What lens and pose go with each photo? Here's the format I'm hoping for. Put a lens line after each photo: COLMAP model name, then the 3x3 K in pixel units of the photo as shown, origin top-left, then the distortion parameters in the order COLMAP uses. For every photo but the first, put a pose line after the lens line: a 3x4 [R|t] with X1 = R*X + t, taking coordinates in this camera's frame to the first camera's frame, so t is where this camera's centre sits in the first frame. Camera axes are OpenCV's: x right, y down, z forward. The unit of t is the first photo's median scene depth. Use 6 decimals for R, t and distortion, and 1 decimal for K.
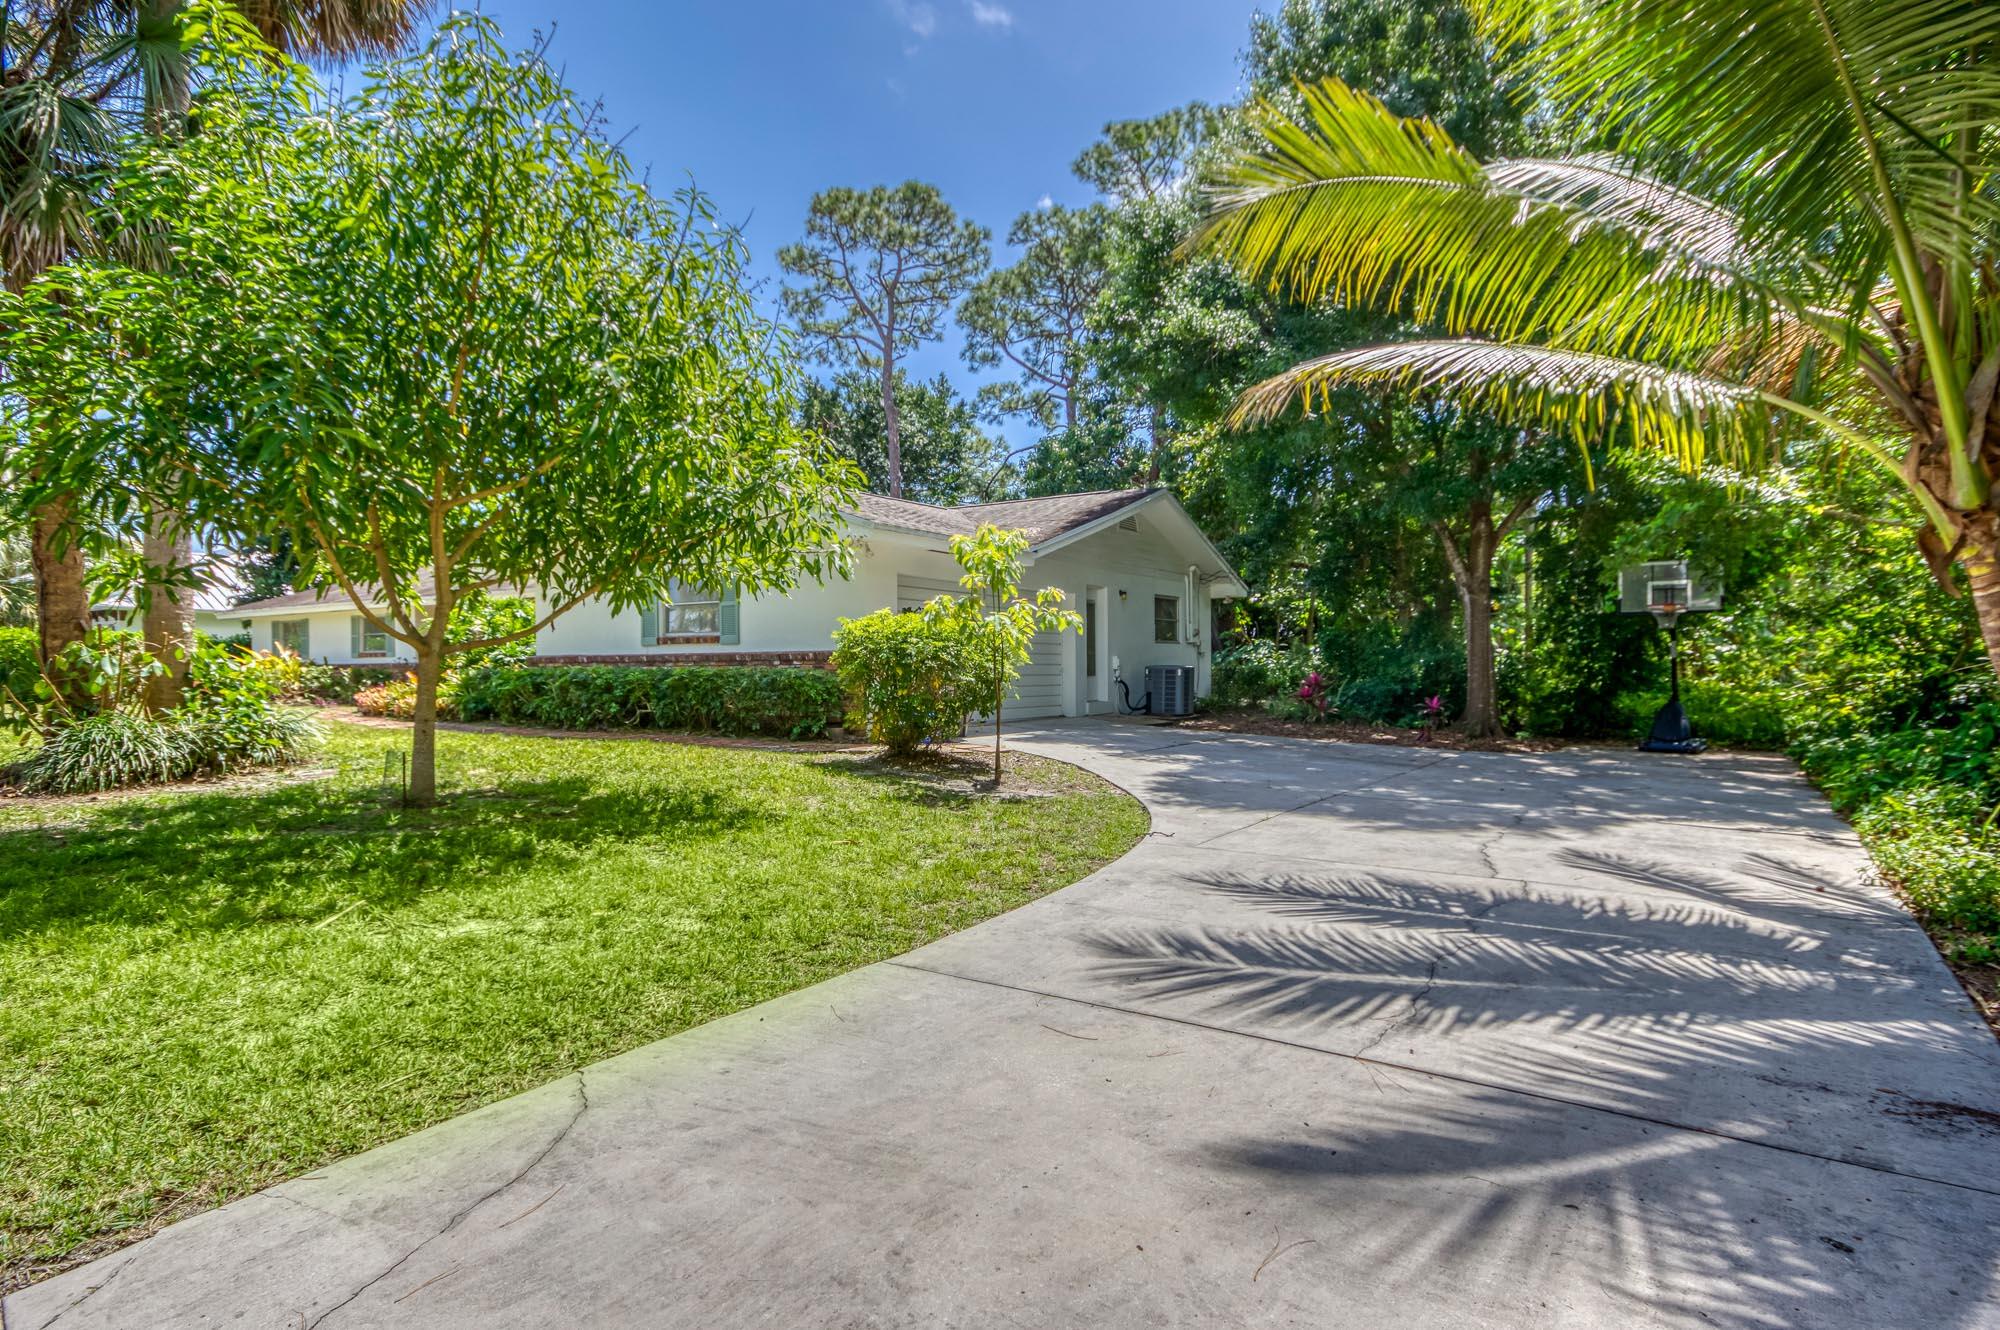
lens RADIAL K [[1062.3, 0, 1000.0], [0, 1062.3, 665.0], [0, 0, 1]] dist [-0.001397, -0.000079]
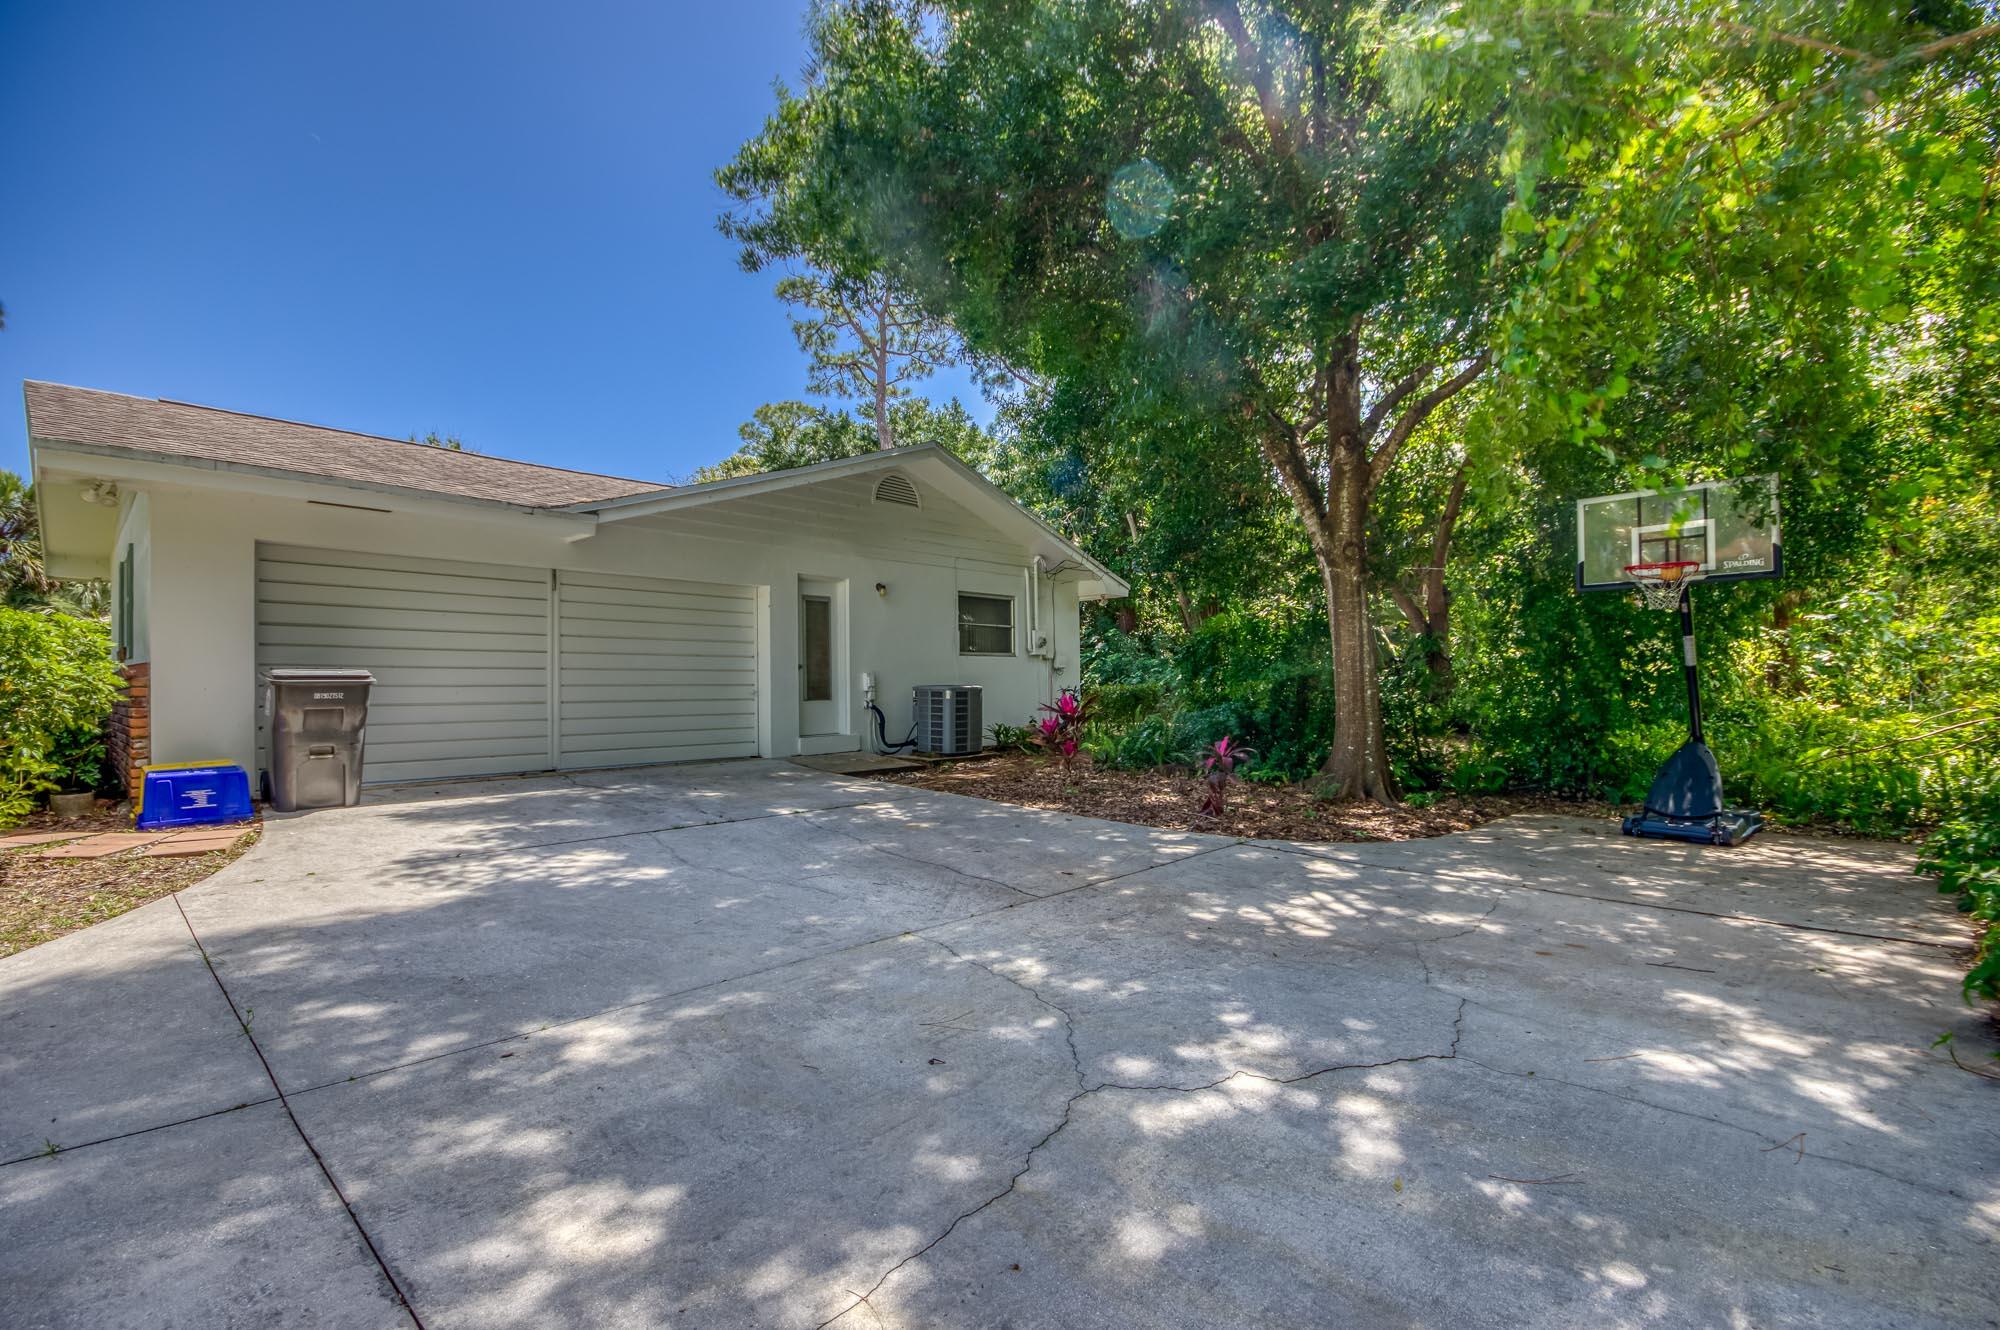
lens RADIAL K [[892.4, 0, 1006.9], [0, 892.4, 670.5], [0, 0, 1]] dist [0.002590, -0.000774]
pose [[0.987104, -0.009371, -0.159808, 0.266804], [0.006499, 0.999808, -0.018488, 0.001765], [0.159951, 0.017211, 0.986975, 0.359847]]
